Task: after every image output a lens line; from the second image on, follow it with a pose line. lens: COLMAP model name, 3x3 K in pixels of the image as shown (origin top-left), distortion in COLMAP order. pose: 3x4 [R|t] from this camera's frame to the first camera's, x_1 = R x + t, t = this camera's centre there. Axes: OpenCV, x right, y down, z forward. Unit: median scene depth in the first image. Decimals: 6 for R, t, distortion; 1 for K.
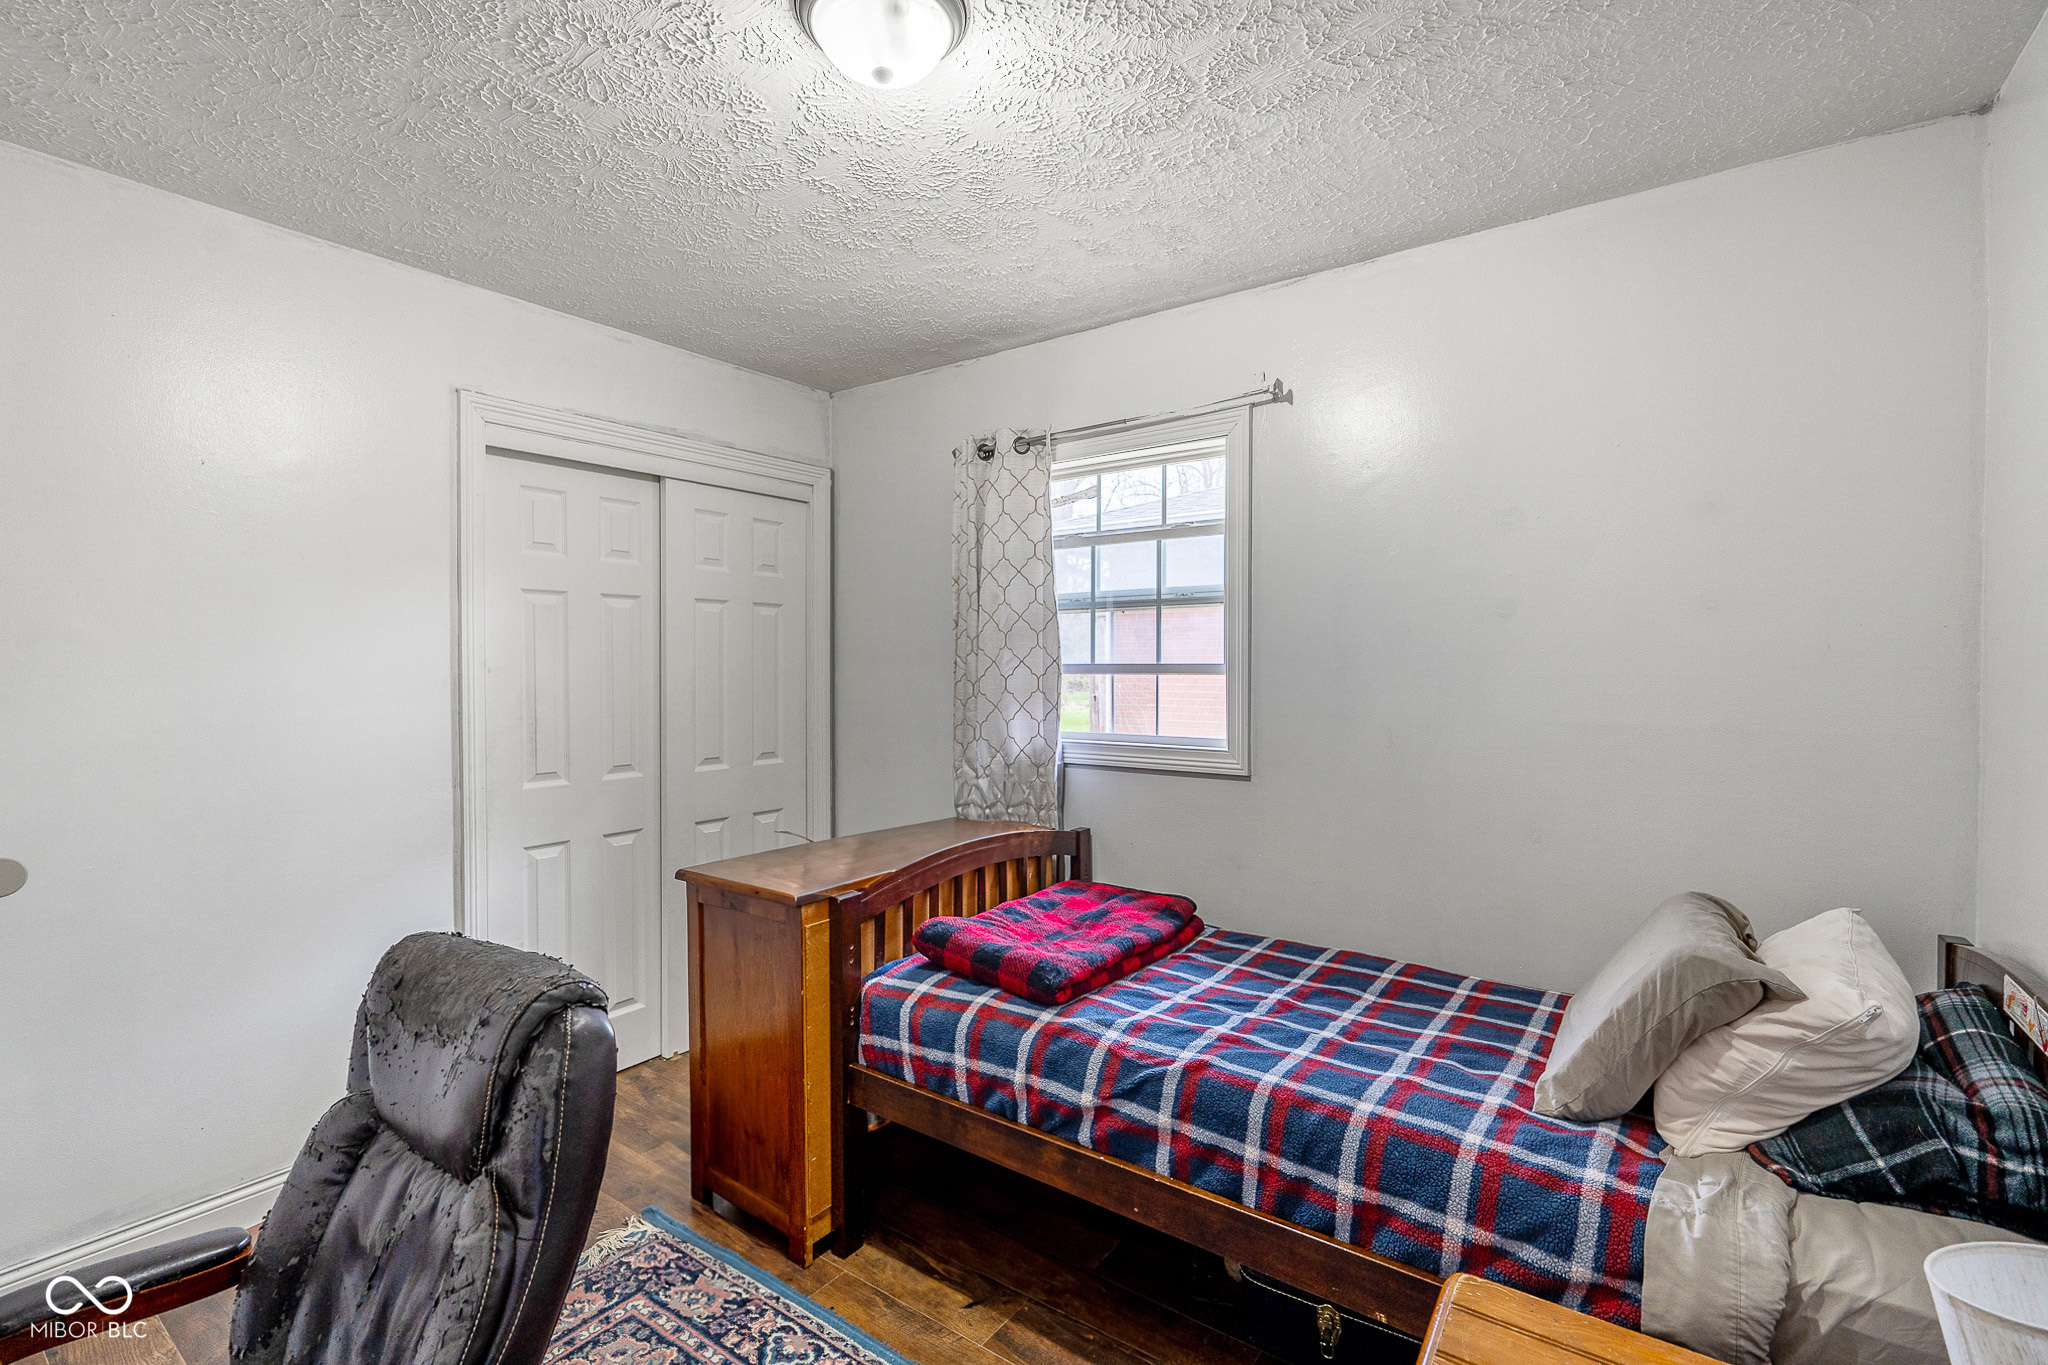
lens RADIAL K [[894.8, 0, 1030.4], [0, 894.8, 675.2], [0, 0, 1]] dist [-0.000634, -0.000130]
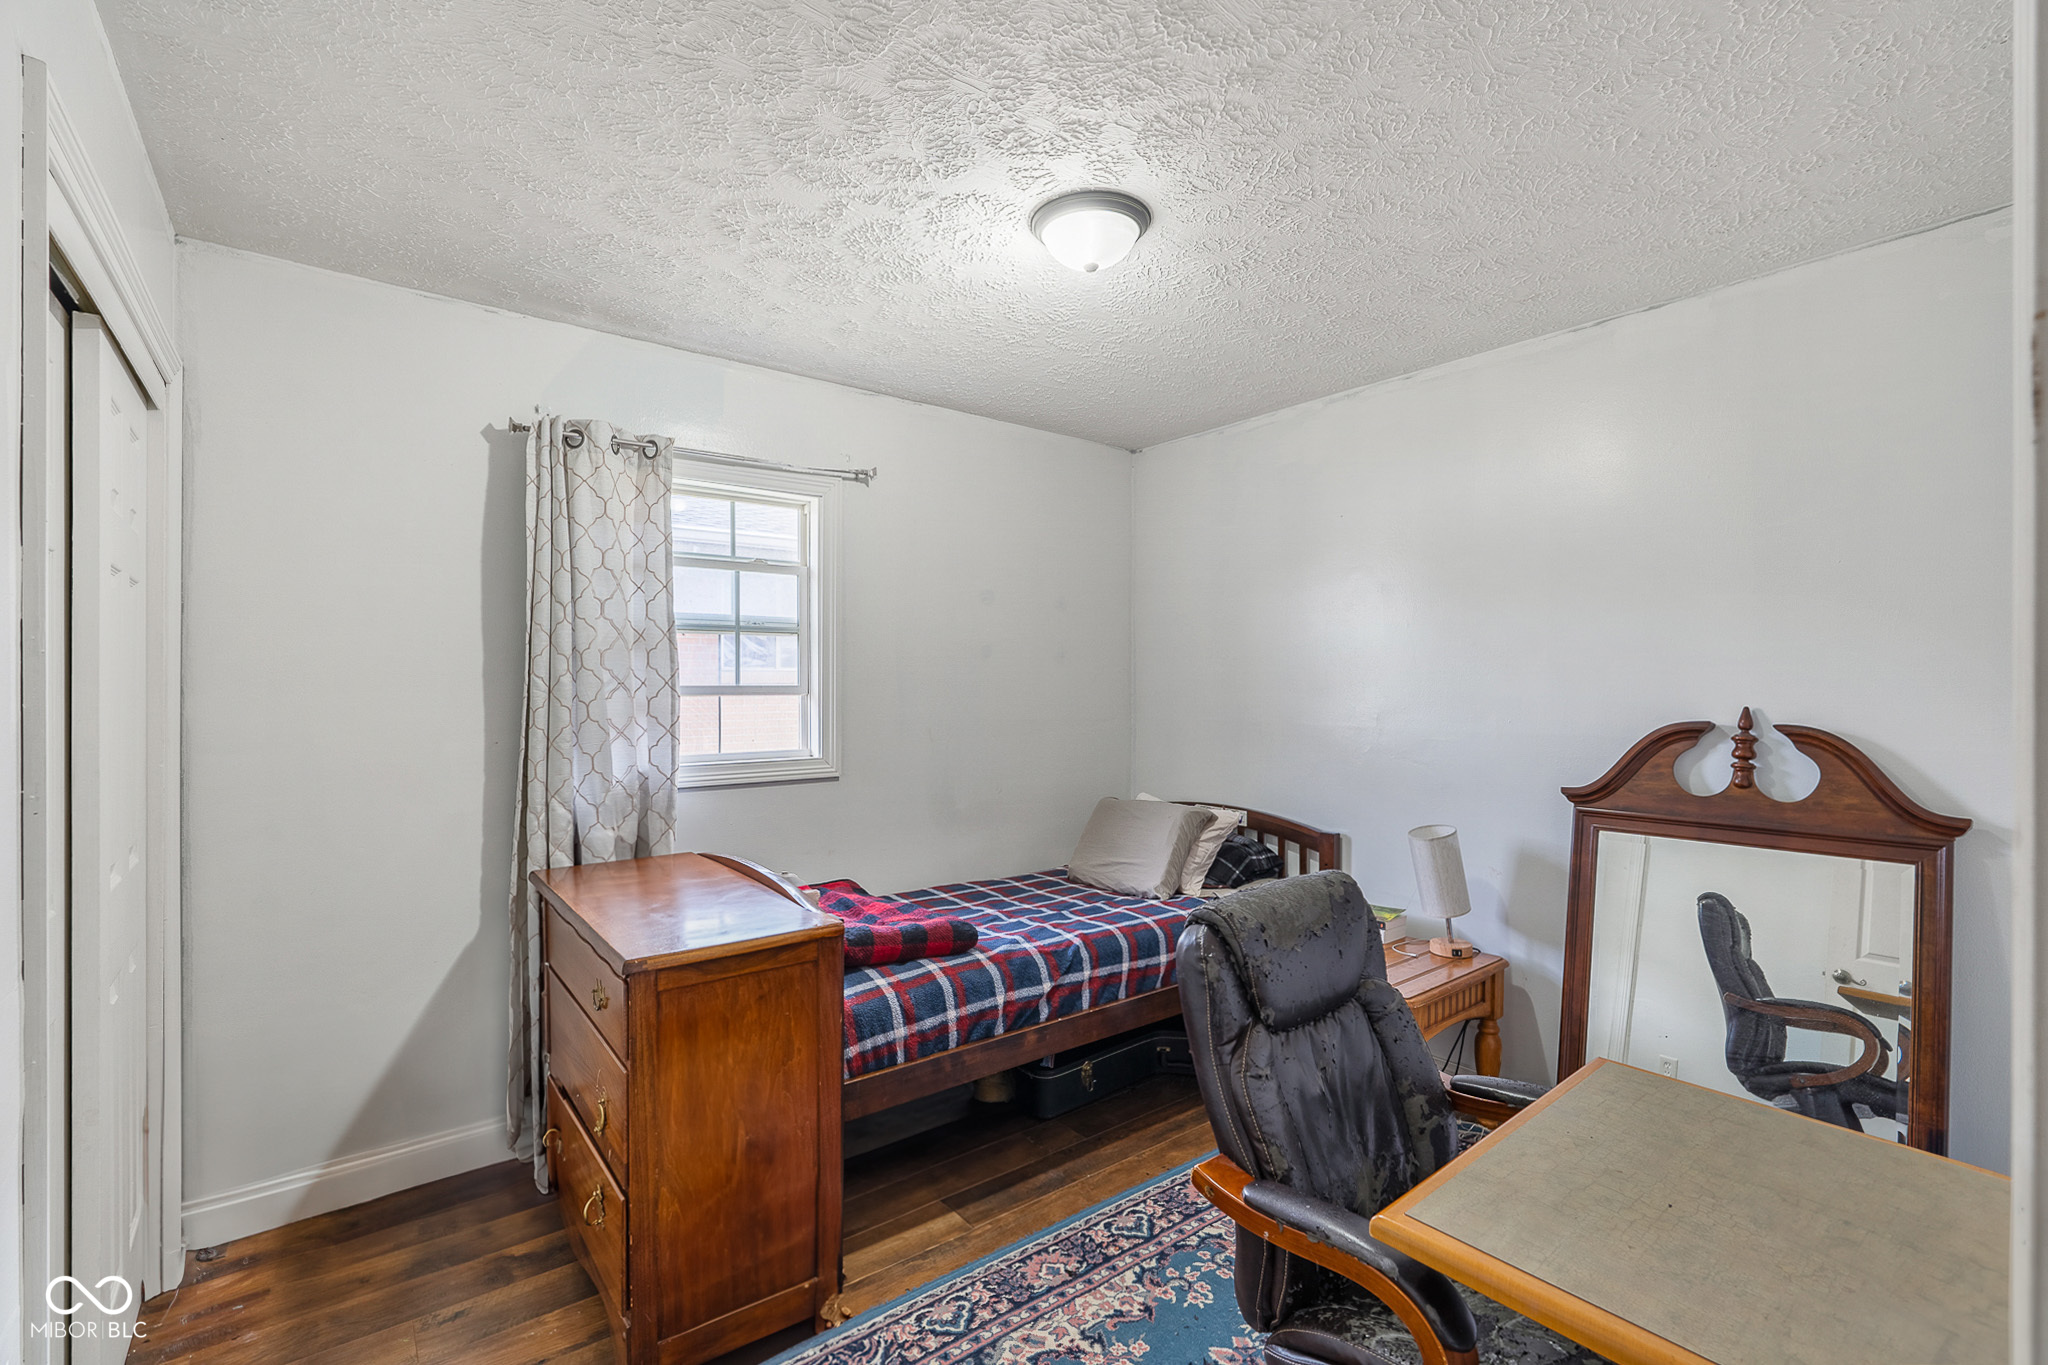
lens RADIAL K [[902.2, 0, 1024.0], [0, 902.2, 682.5], [0, 0, 1]] dist [-0.001478, 0.000007]
pose [[0.290536, 0.002792, 0.956860, -0.886285], [0.011980, 0.999907, -0.006555, -0.005965], [-0.956789, 0.013368, 0.290475, 0.398800]]
